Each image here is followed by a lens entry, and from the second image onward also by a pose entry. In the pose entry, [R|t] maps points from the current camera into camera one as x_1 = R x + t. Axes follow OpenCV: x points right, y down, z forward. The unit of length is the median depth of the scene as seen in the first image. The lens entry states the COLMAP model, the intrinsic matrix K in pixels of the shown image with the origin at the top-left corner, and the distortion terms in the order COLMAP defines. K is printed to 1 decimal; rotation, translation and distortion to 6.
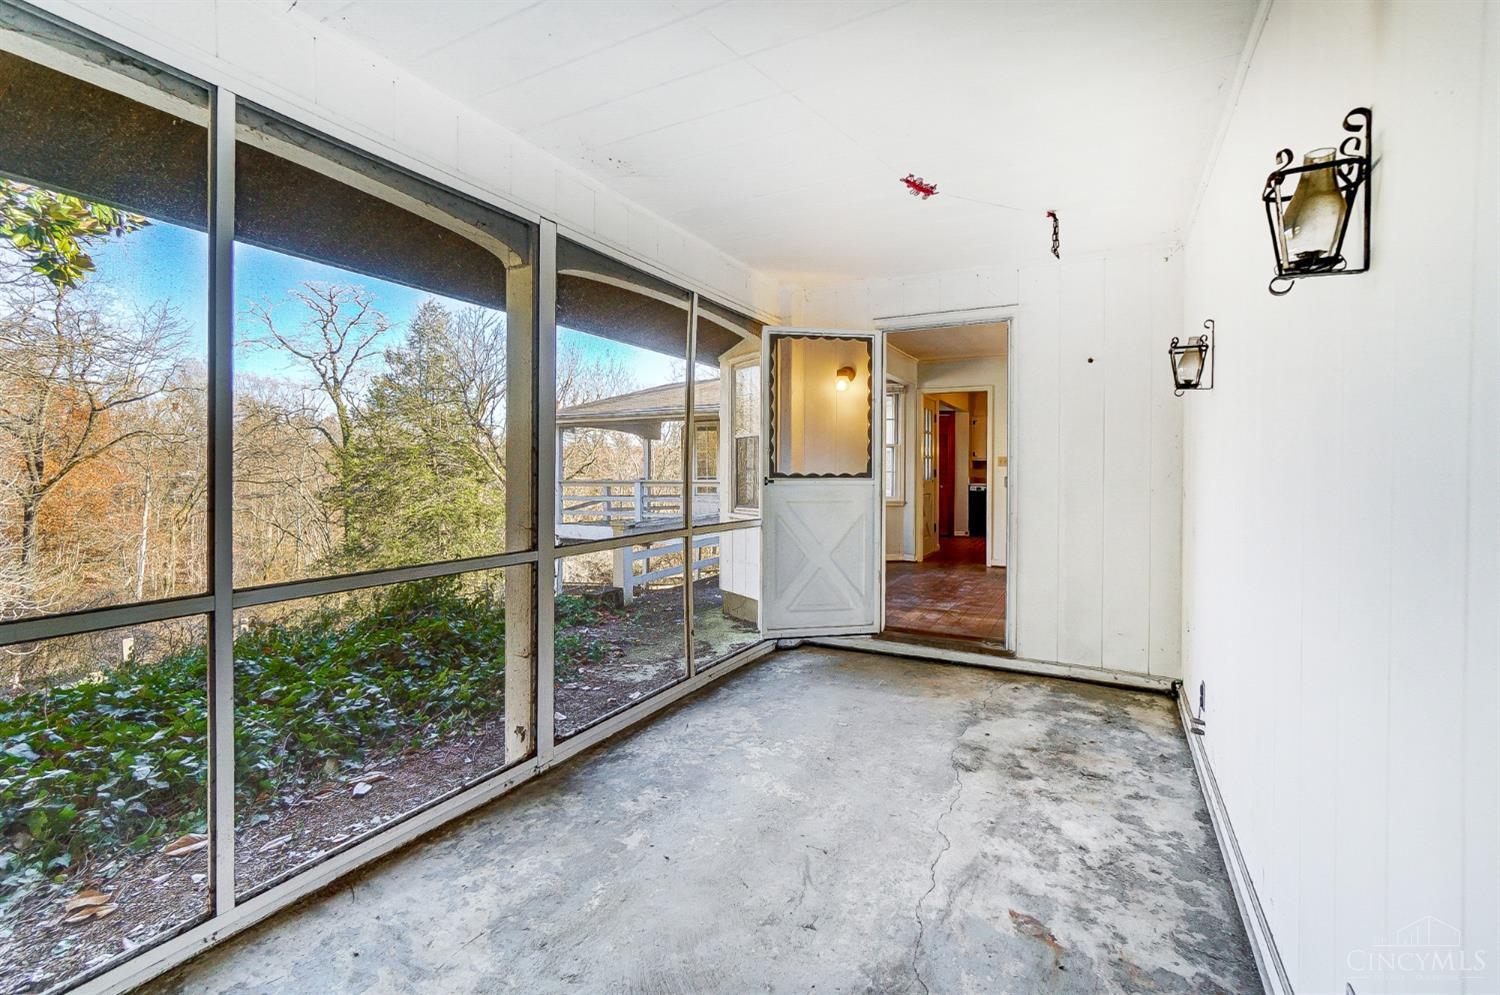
lens RADIAL K [[662.1, 0, 732.6], [0, 662.1, 488.9], [0, 0, 1]] dist [-0.063686, 0.021286]
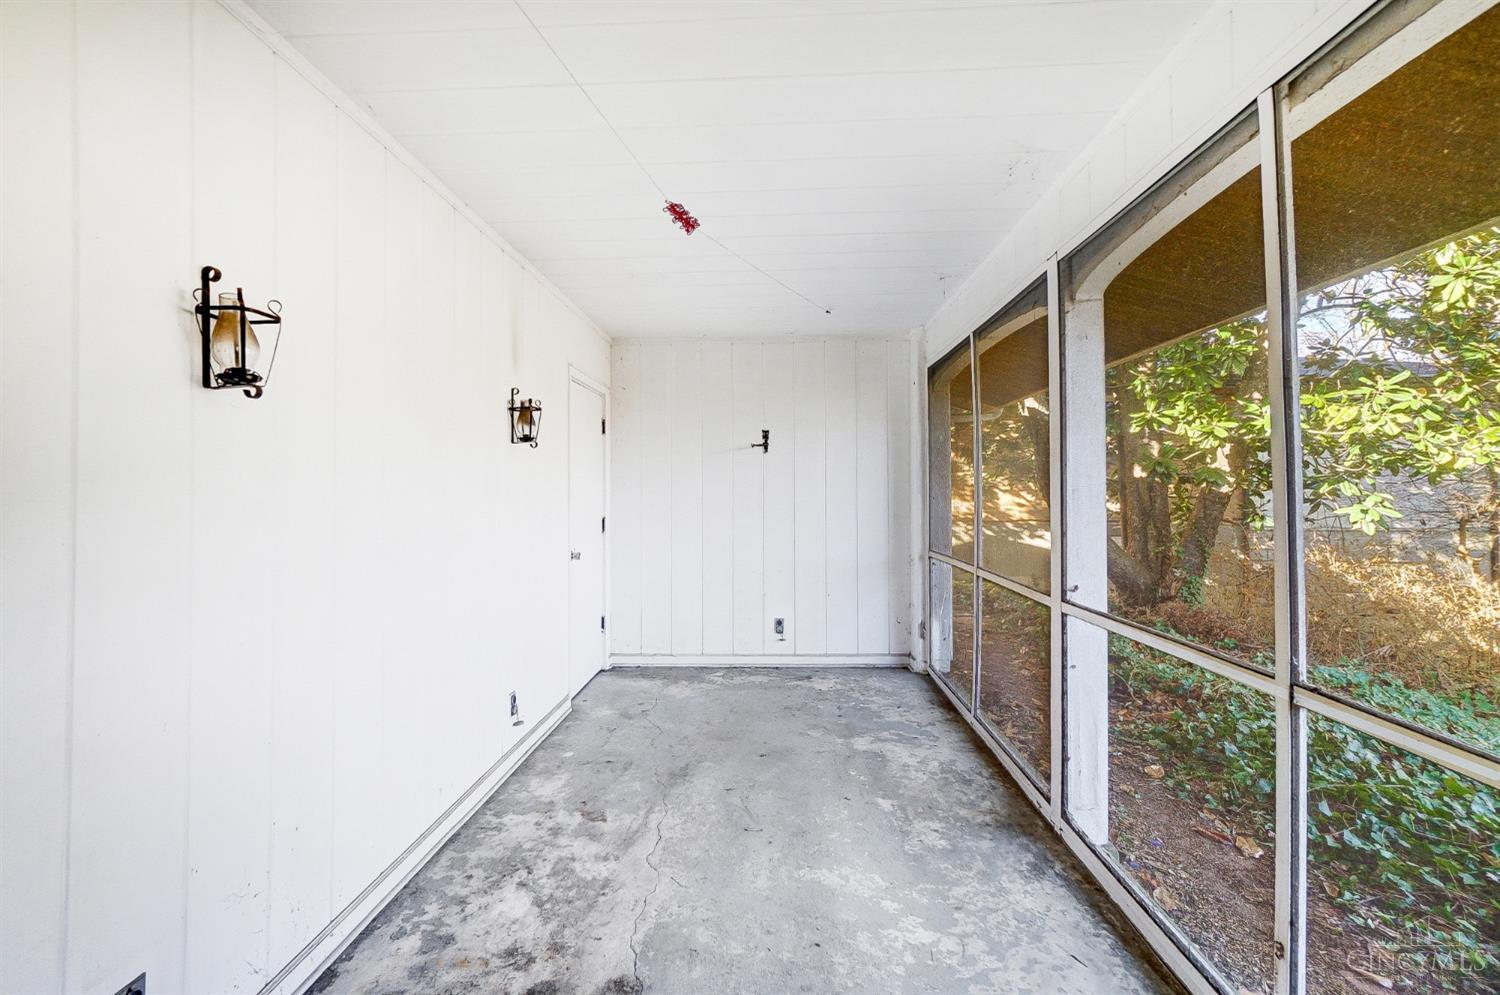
lens RADIAL K [[662.1, 0, 732.6], [0, 662.1, 488.9], [0, 0, 1]] dist [-0.063686, 0.021286]
pose [[-0.904097, -0.000189, -0.427327, 0.667339], [-0.010231, 0.999723, 0.021204, -0.101811], [0.427205, 0.023543, -0.903848, 2.021573]]
